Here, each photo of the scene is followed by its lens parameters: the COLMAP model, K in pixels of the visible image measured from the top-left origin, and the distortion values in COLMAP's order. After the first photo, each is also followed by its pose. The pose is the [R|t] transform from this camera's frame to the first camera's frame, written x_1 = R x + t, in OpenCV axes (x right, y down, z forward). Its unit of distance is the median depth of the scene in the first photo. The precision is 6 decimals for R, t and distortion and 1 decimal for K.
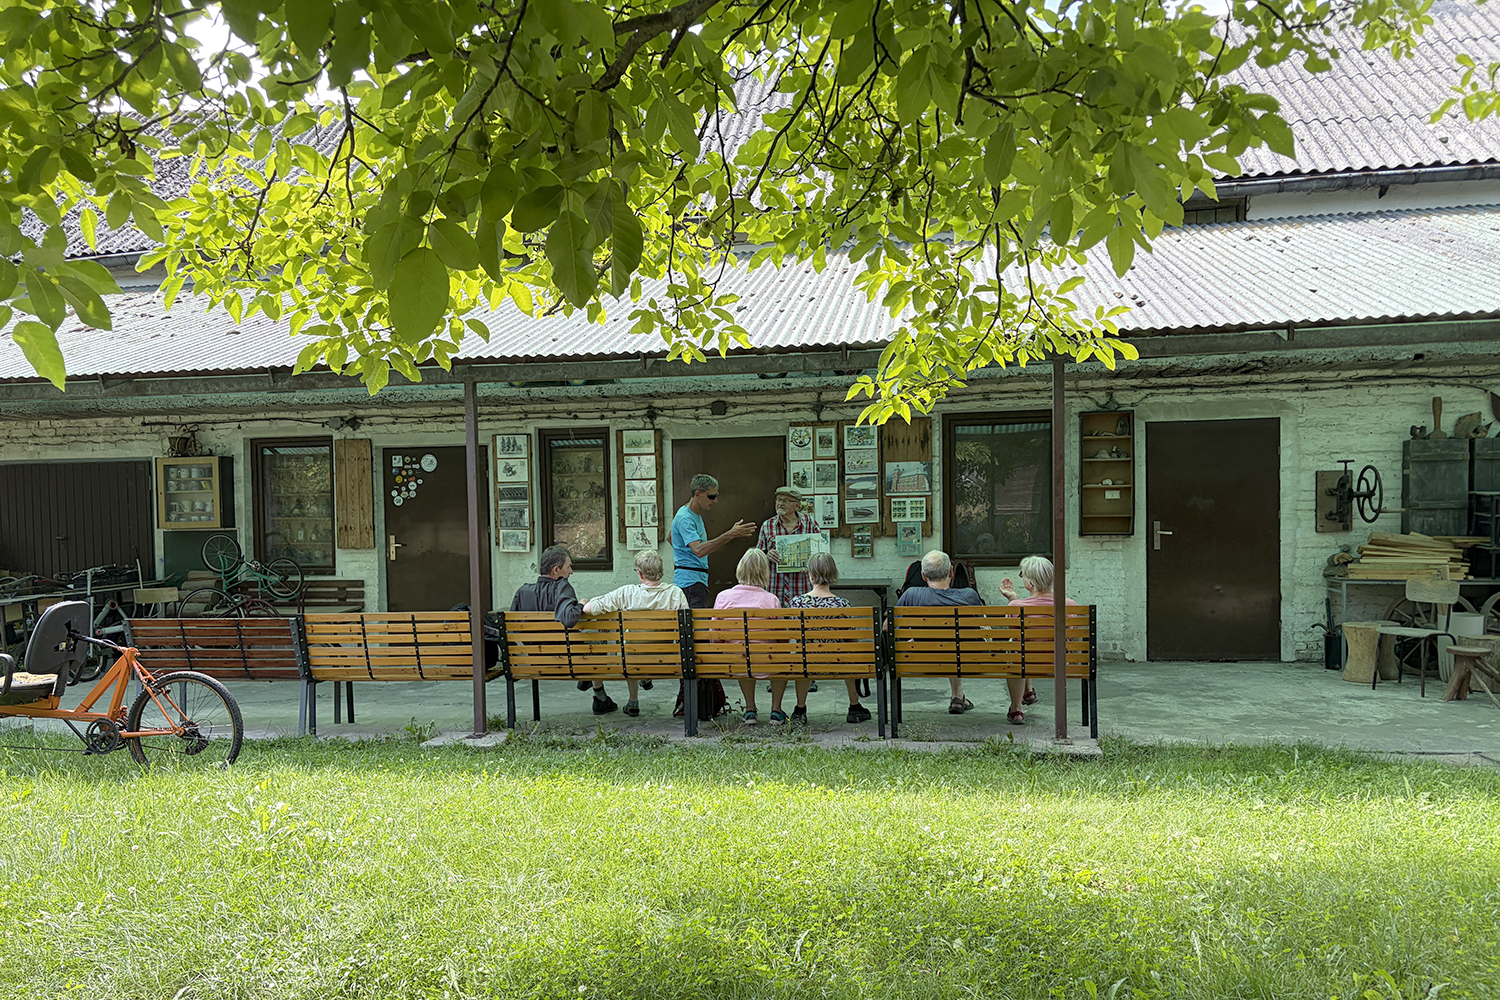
lens RADIAL K [[1159.7, 0, 746.0], [0, 1159.7, 549.1], [0, 0, 1]] dist [0.201919, -0.651583]
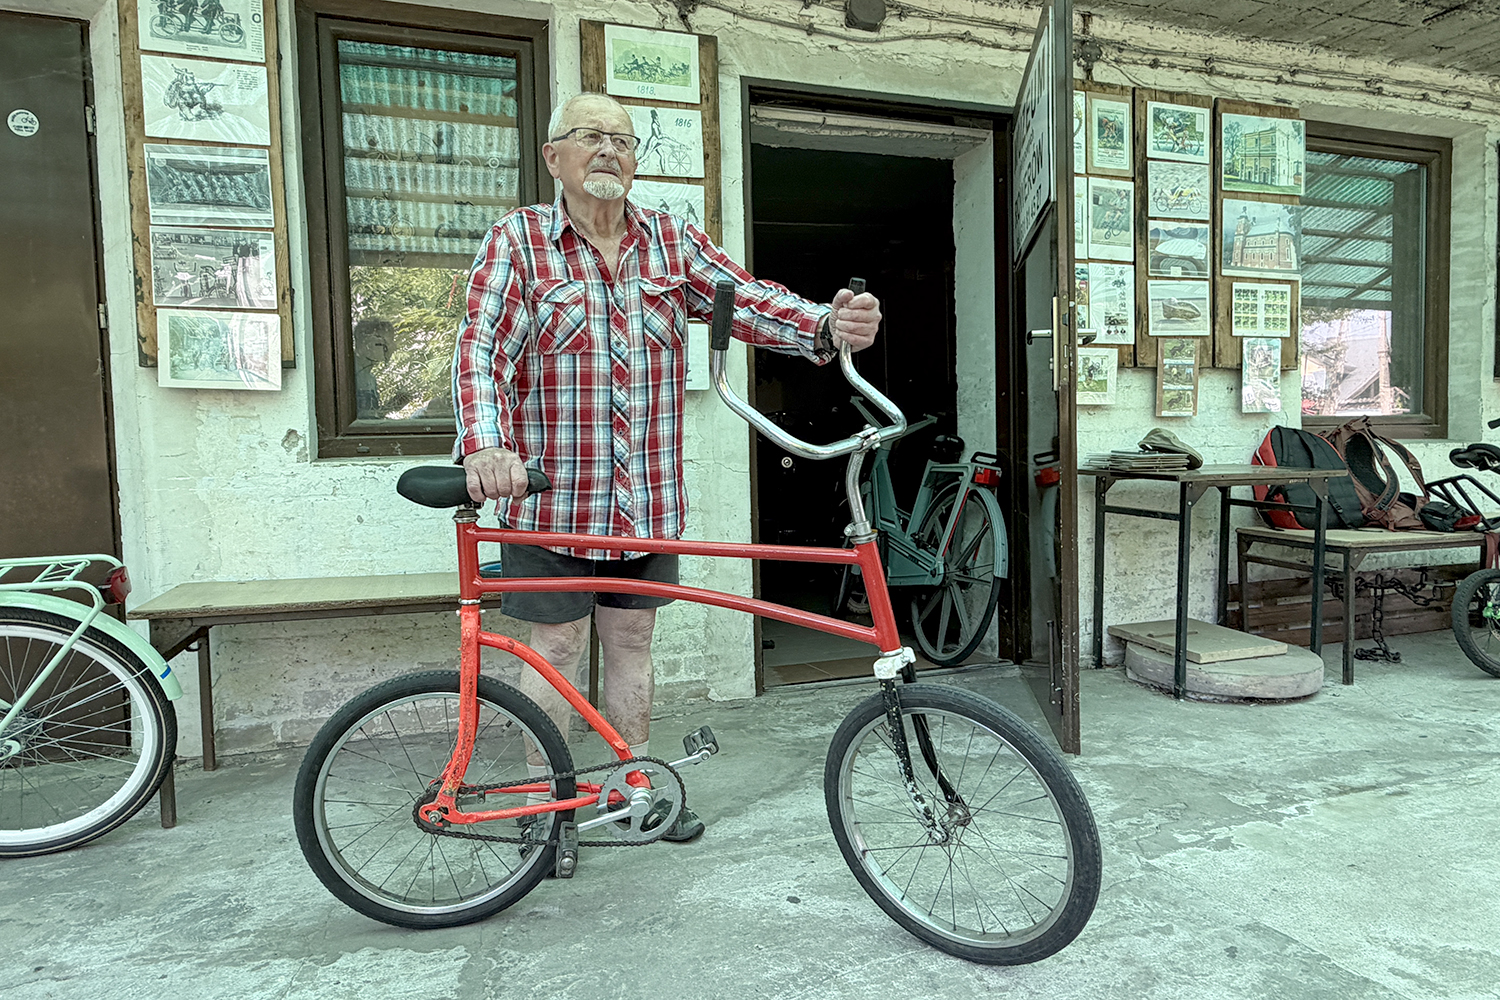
lens RADIAL K [[905.7, 0, 746.6], [0, 905.7, 509.2], [0, 0, 1]] dist [0.000482, 0.001513]
pose [[0.876610, -0.025152, 0.480544, -0.193666], [0.023998, 0.999675, 0.008546, 0.033432], [-0.480603, 0.004041, 0.876929, 0.746035]]
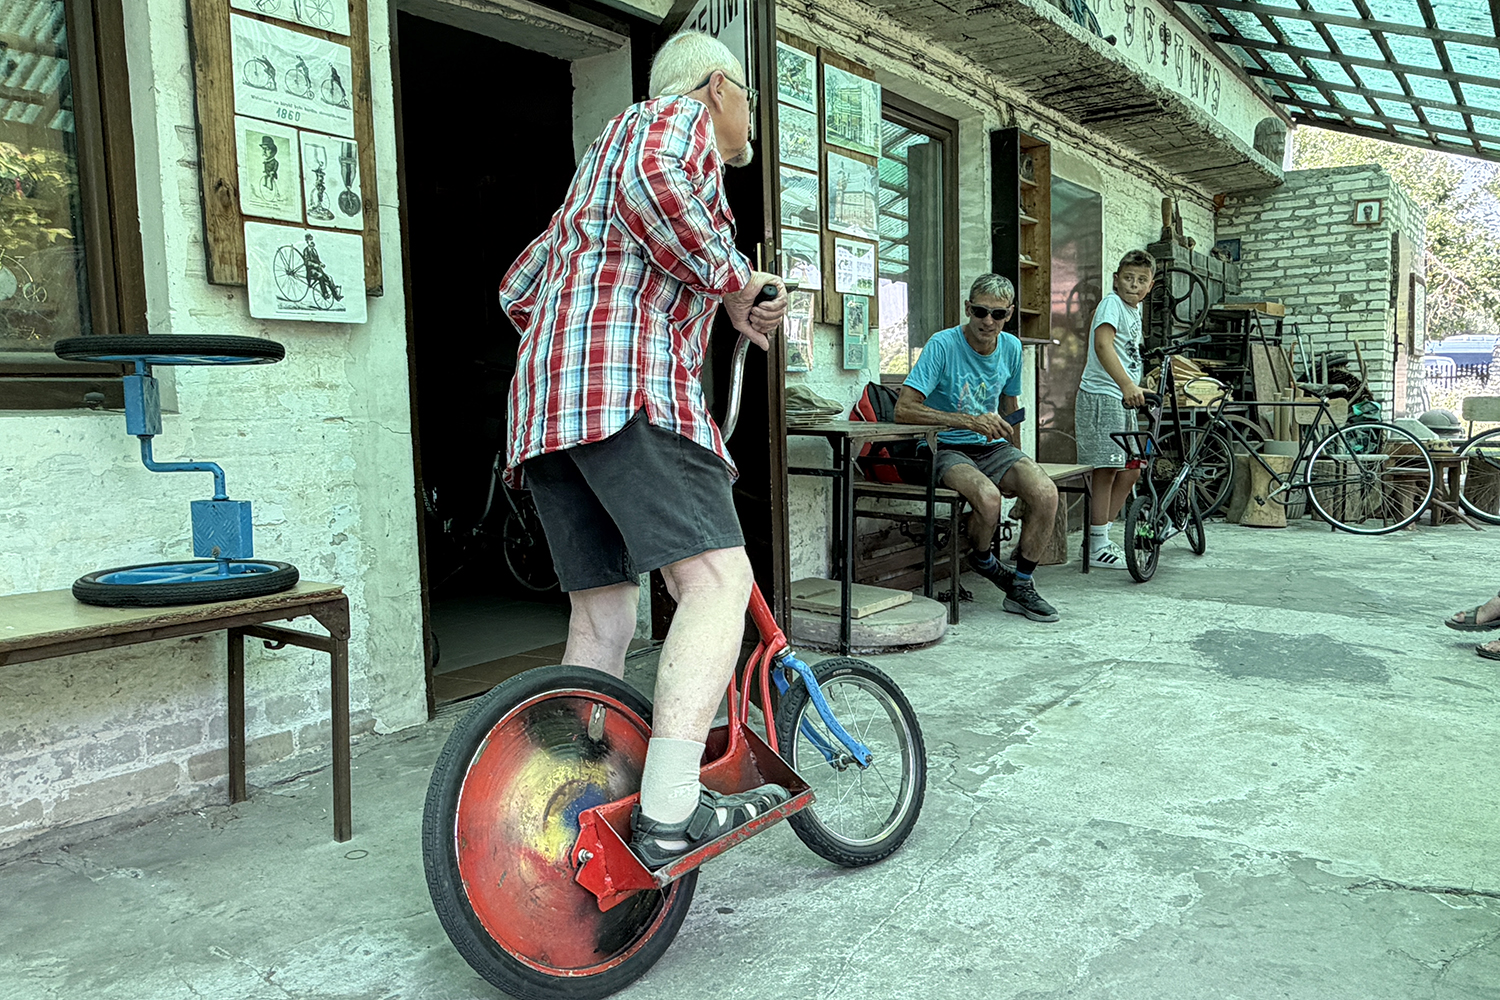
lens RADIAL K [[1120.7, 0, 750.0], [0, 1120.7, 511.2], [0, 0, 1]] dist [0.001106, 0.001962]
pose [[0.438063, -0.075248, 0.895789, -0.261976], [0.050851, 0.996969, 0.058880, 0.031391], [-0.897505, 0.019758, 0.440562, 0.800235]]
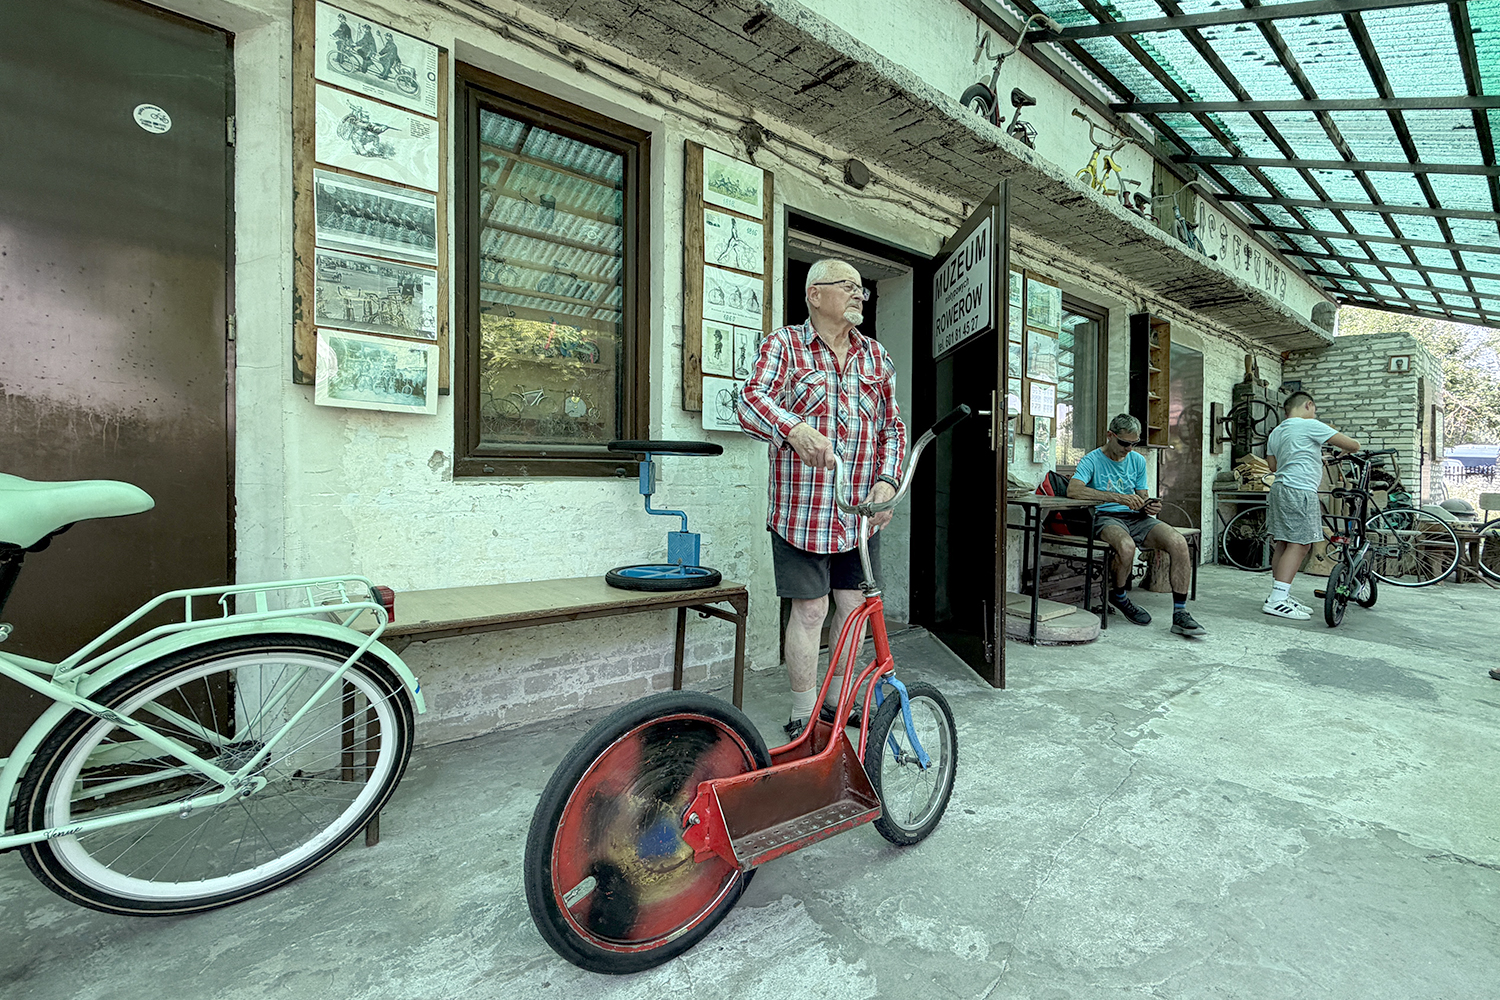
lens RADIAL K [[674.6, 0, 815.0], [0, 674.6, 478.3], [0, 0, 1]] dist [0.001960, 0.000000]
pose [[0.610211, 0.020273, 0.791980, -0.268700], [0.005751, 0.999533, -0.030017, 0.026062], [-0.792218, 0.022871, 0.609809, 0.808735]]
